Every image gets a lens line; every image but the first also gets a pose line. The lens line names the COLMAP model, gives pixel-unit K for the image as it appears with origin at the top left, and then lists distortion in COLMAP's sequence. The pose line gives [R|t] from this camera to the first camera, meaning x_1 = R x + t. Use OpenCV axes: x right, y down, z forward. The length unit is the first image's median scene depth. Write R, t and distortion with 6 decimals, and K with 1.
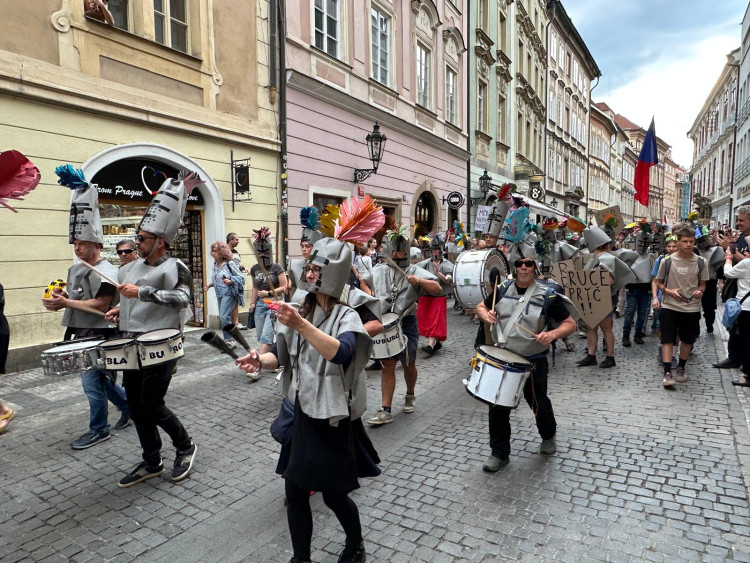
lens RADIAL K [[502.7, 0, 375.0], [0, 502.7, 281.5], [0, 0, 1]] dist [0.001900, 0.001213]
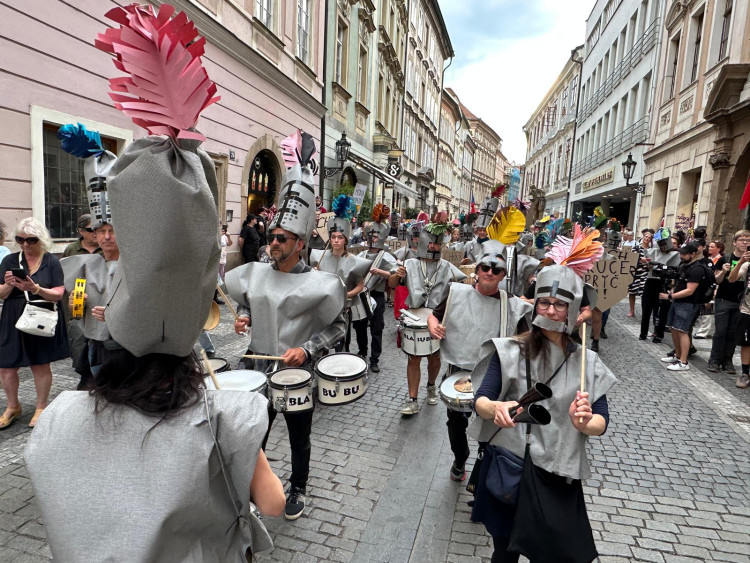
lens RADIAL K [[502.7, 0, 375.0], [0, 502.7, 281.5], [0, 0, 1]] dist [0.001900, 0.001213]
pose [[0.951361, 0.020031, 0.307427, 0.017209], [-0.035569, 0.998352, 0.045024, -0.015798], [-0.306019, -0.053769, 0.950506, 0.136552]]
